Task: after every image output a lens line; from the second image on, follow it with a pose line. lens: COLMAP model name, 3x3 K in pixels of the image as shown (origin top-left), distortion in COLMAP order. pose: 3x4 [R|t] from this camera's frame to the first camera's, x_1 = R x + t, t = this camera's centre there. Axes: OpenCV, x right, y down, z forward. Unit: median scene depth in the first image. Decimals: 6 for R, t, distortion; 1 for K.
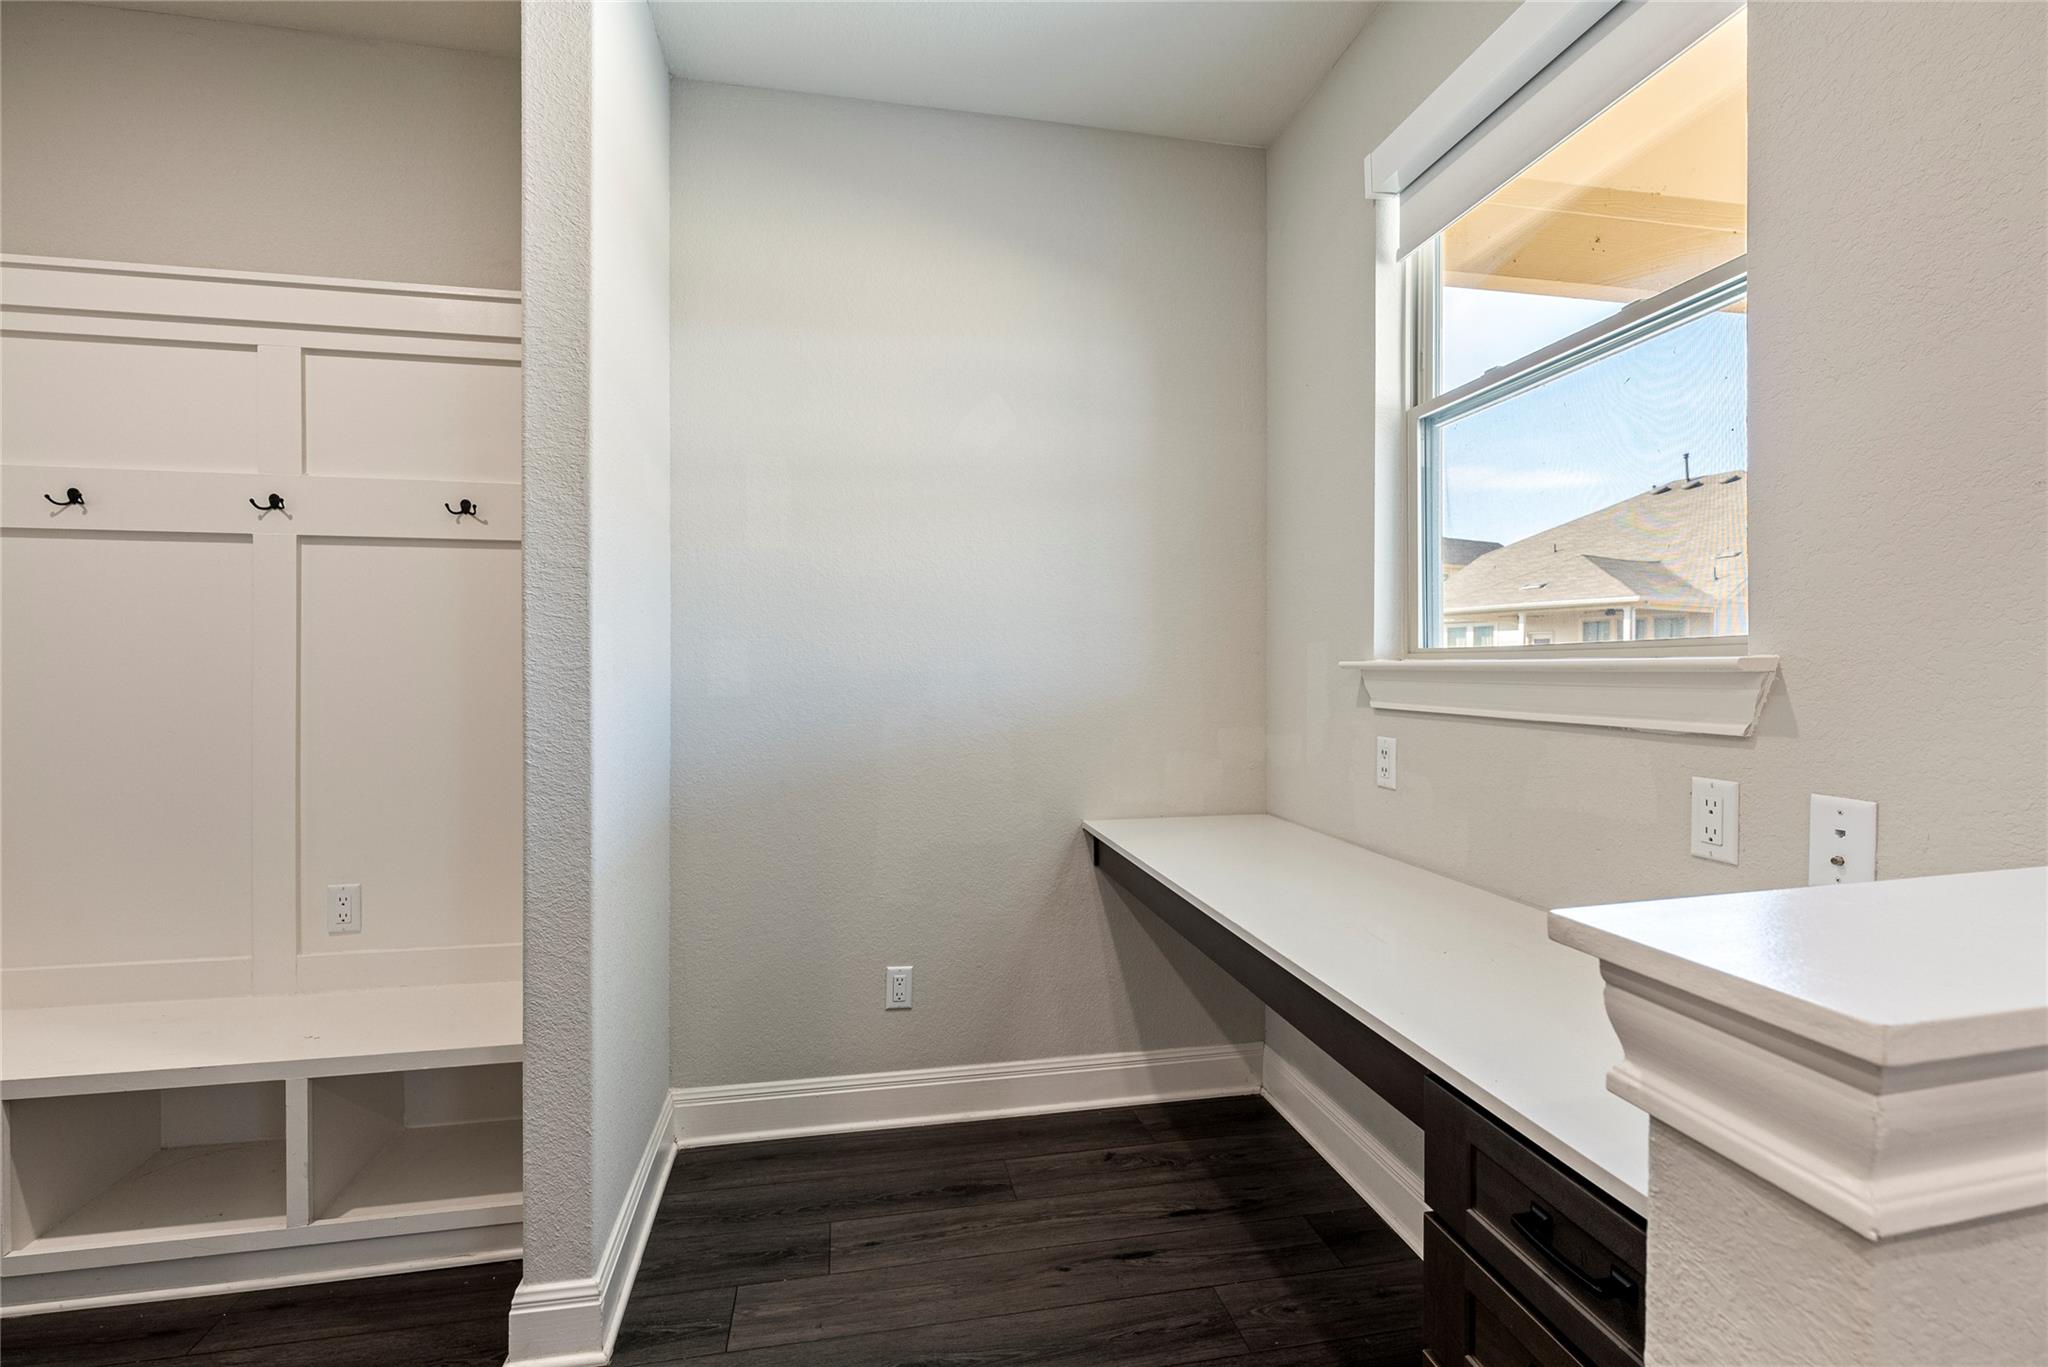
lens RADIAL K [[914.9, 0, 1023.6], [0, 914.9, 674.7], [0, 0, 1]] dist [-0.004586, -0.000399]
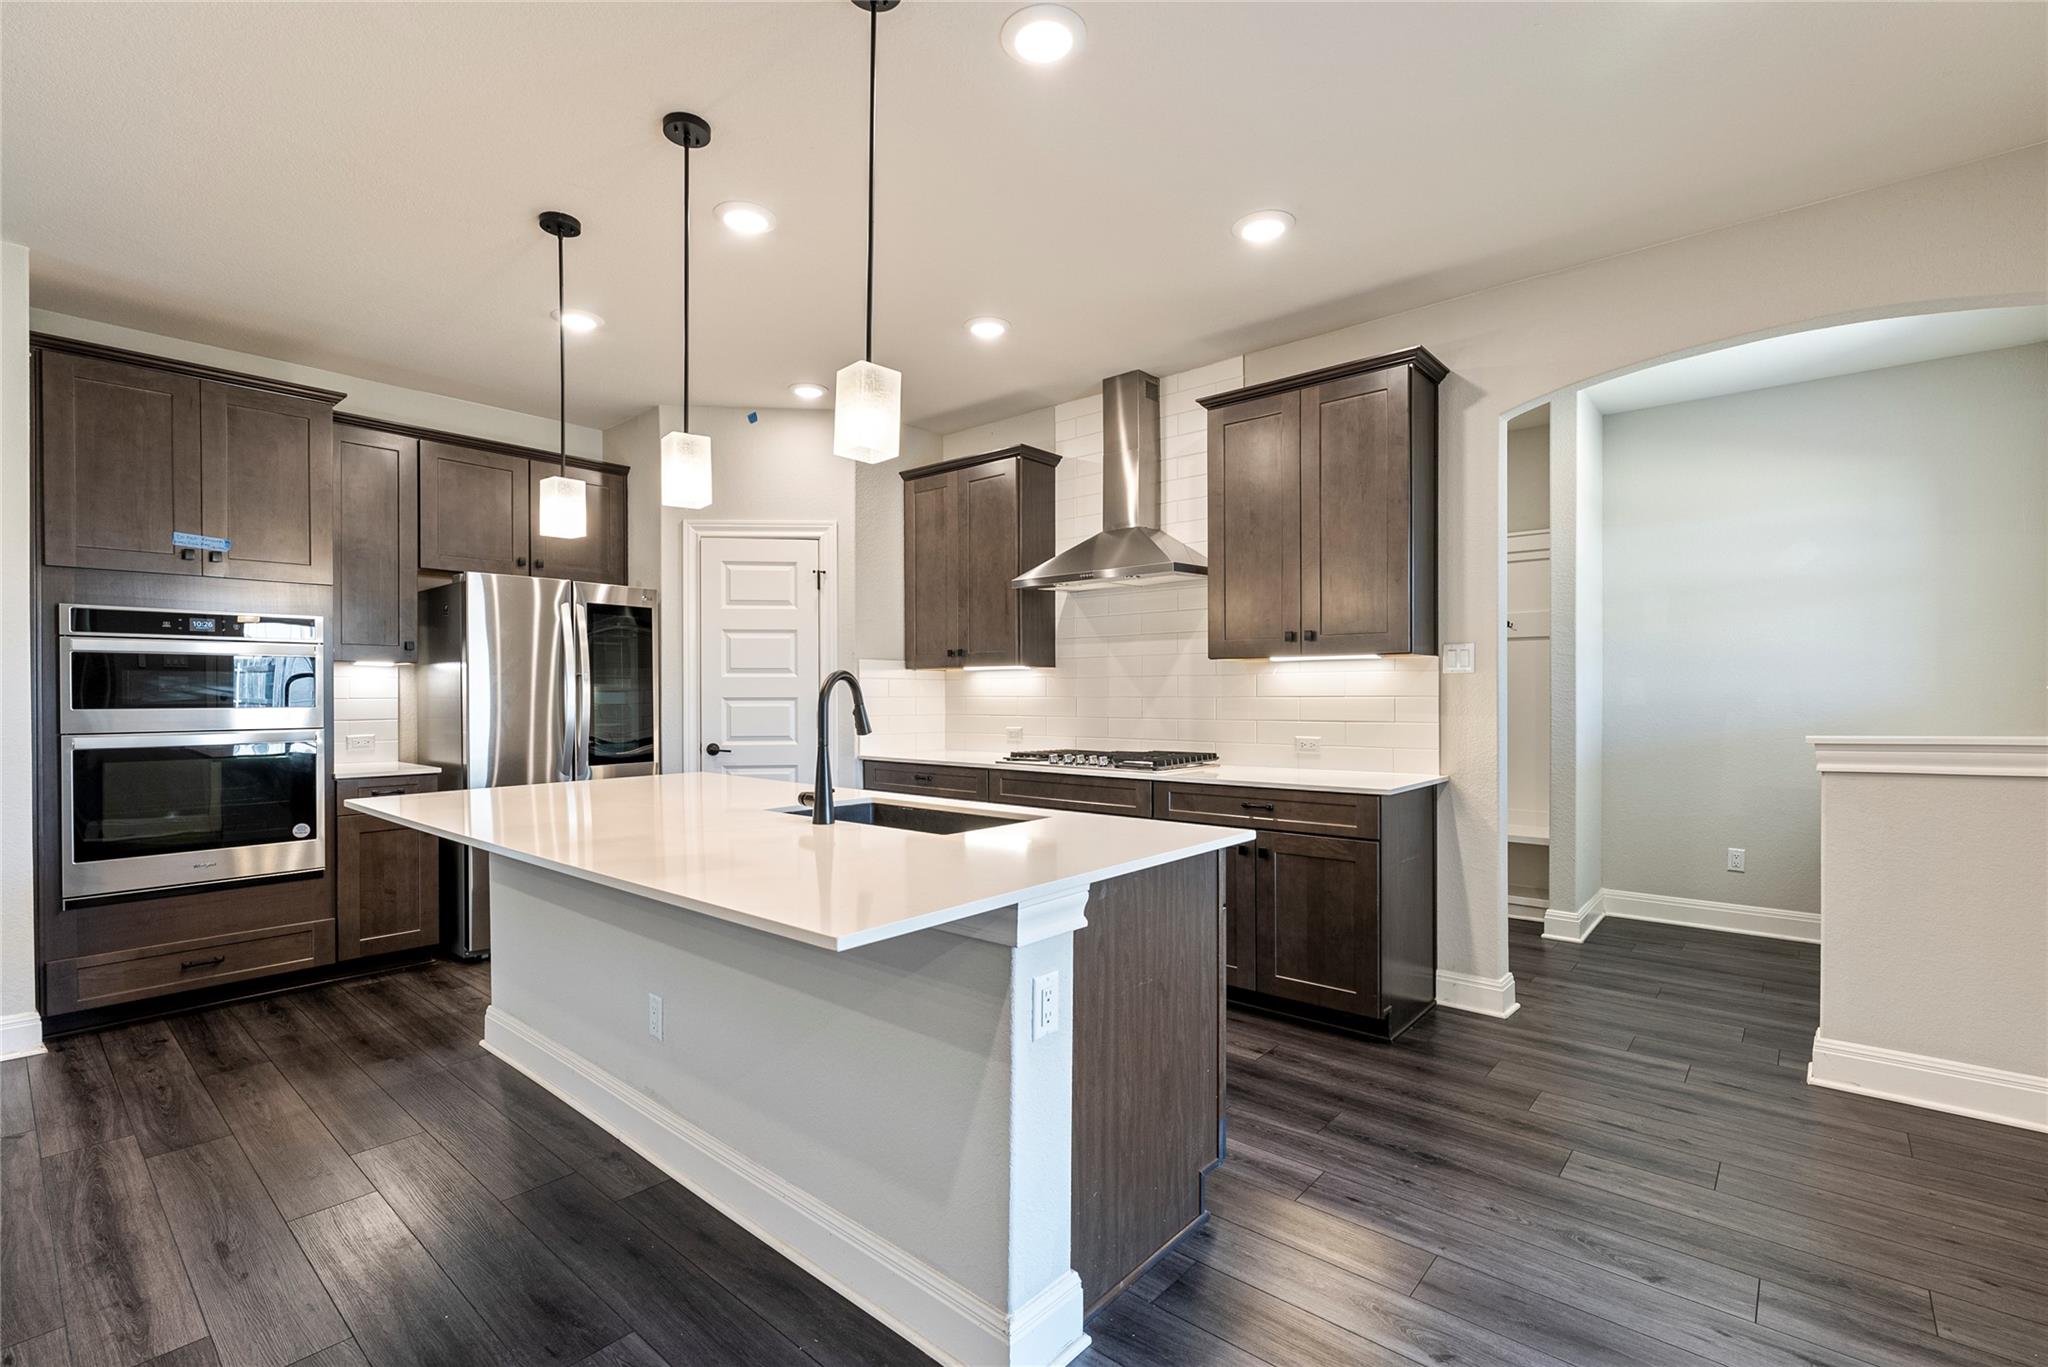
lens RADIAL K [[914.9, 0, 1004.9], [0, 914.9, 691.1], [0, 0, 1]] dist [-0.004586, -0.000399]
pose [[0.604835, -0.001000, -0.796350, 0.525219], [-0.004982, 0.999975, -0.005040, 0.012193], [0.796336, 0.007016, 0.604814, -1.576500]]
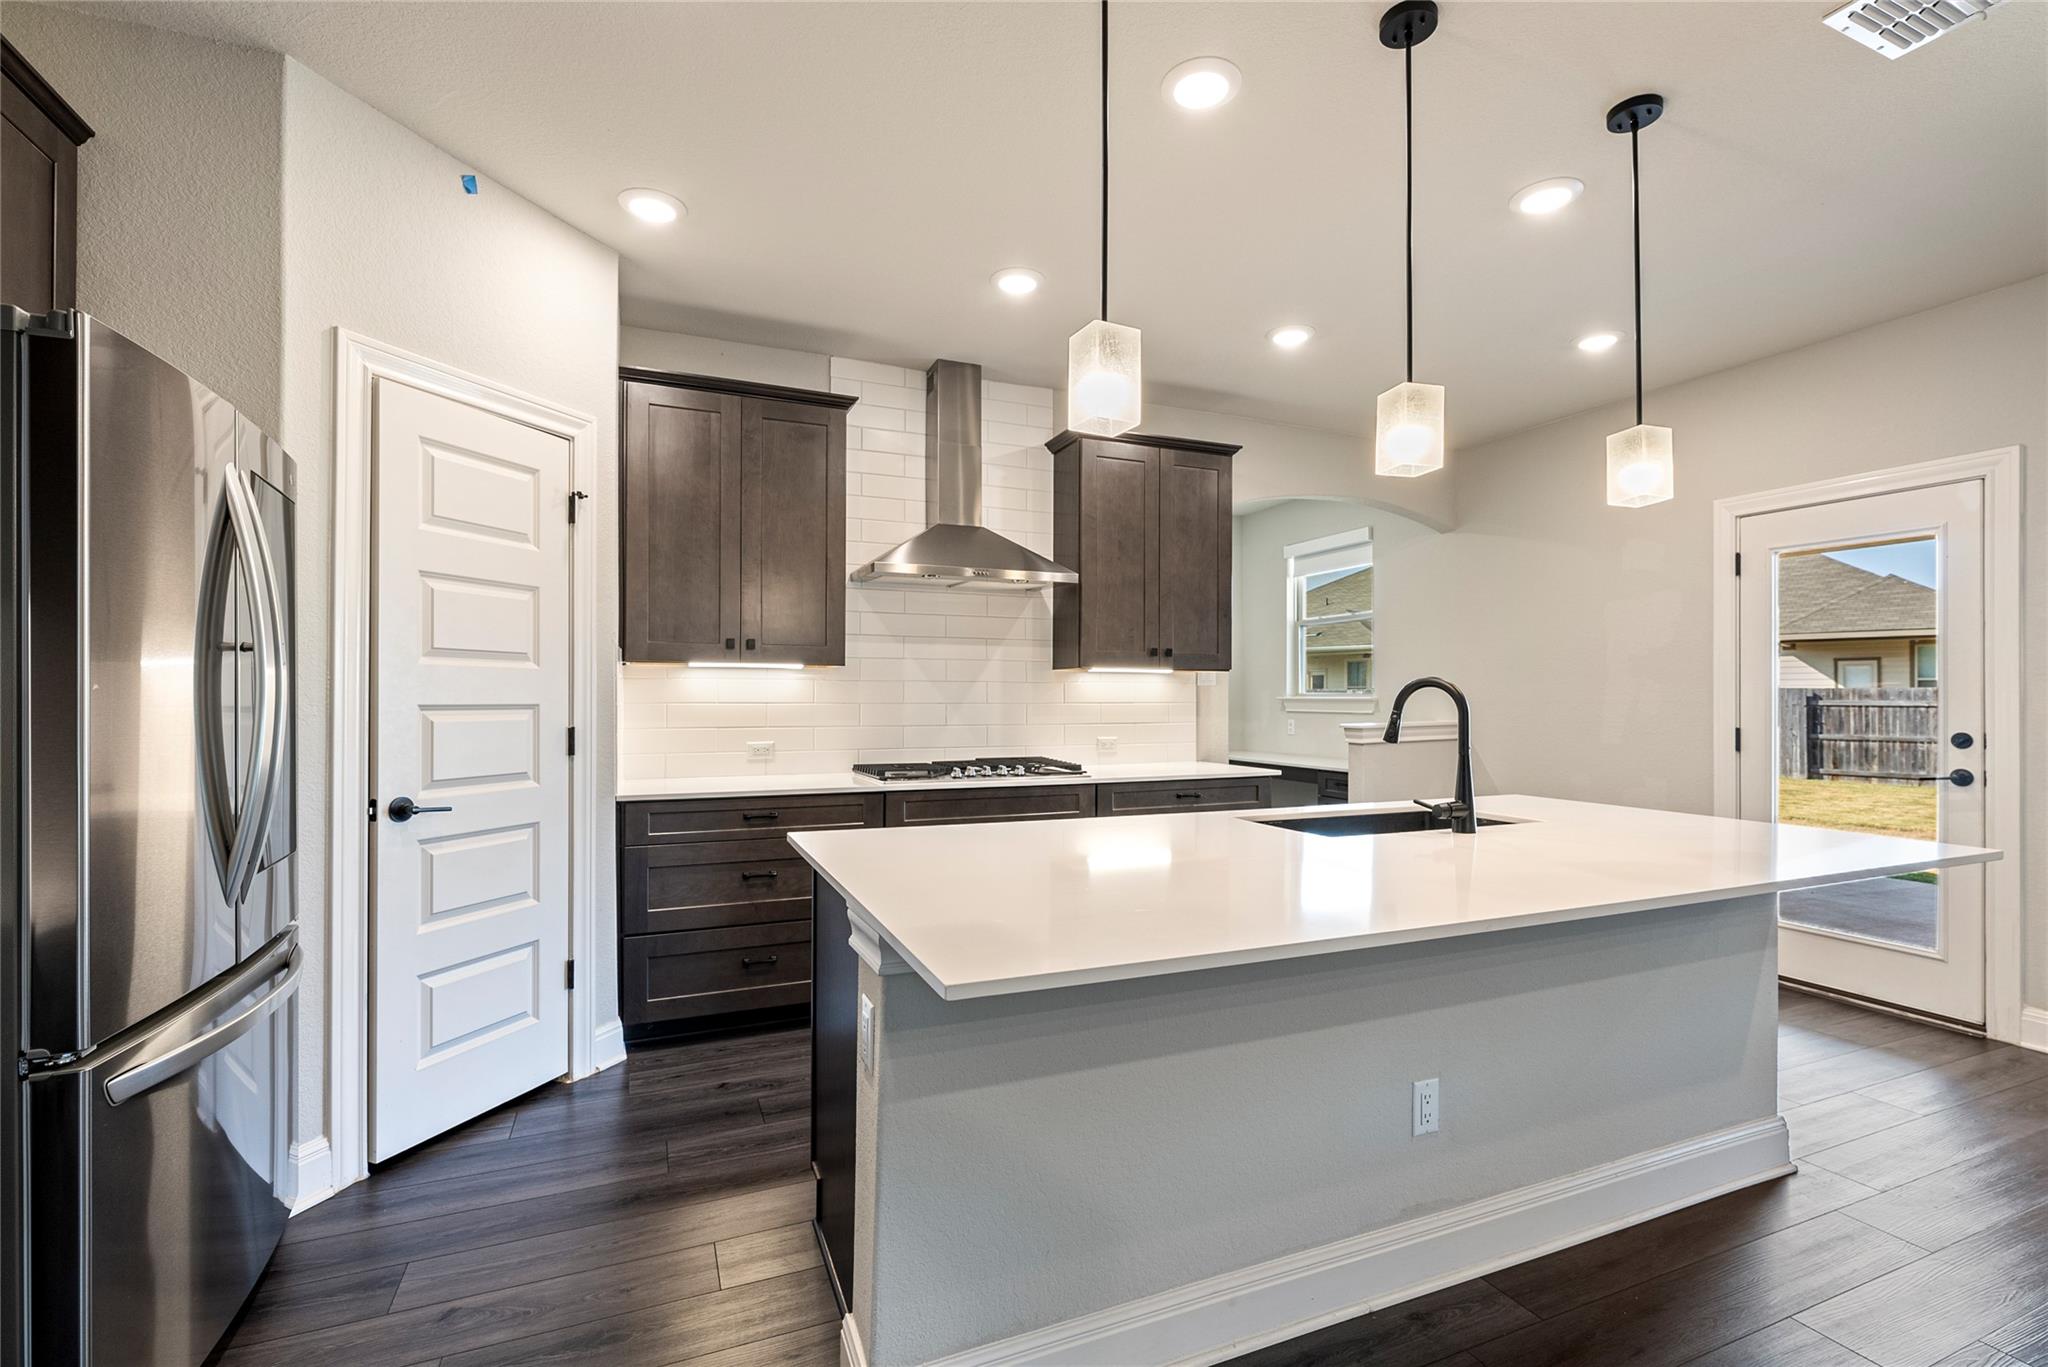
lens RADIAL K [[914.9, 0, 1013.4], [0, 914.9, 693.2], [0, 0, 1]] dist [-0.004586, -0.000399]
pose [[0.980308, 0.002432, 0.197461, -1.234466], [0.000923, 0.999857, -0.016895, 0.025275], [-0.197474, 0.016745, 0.980165, -2.039639]]
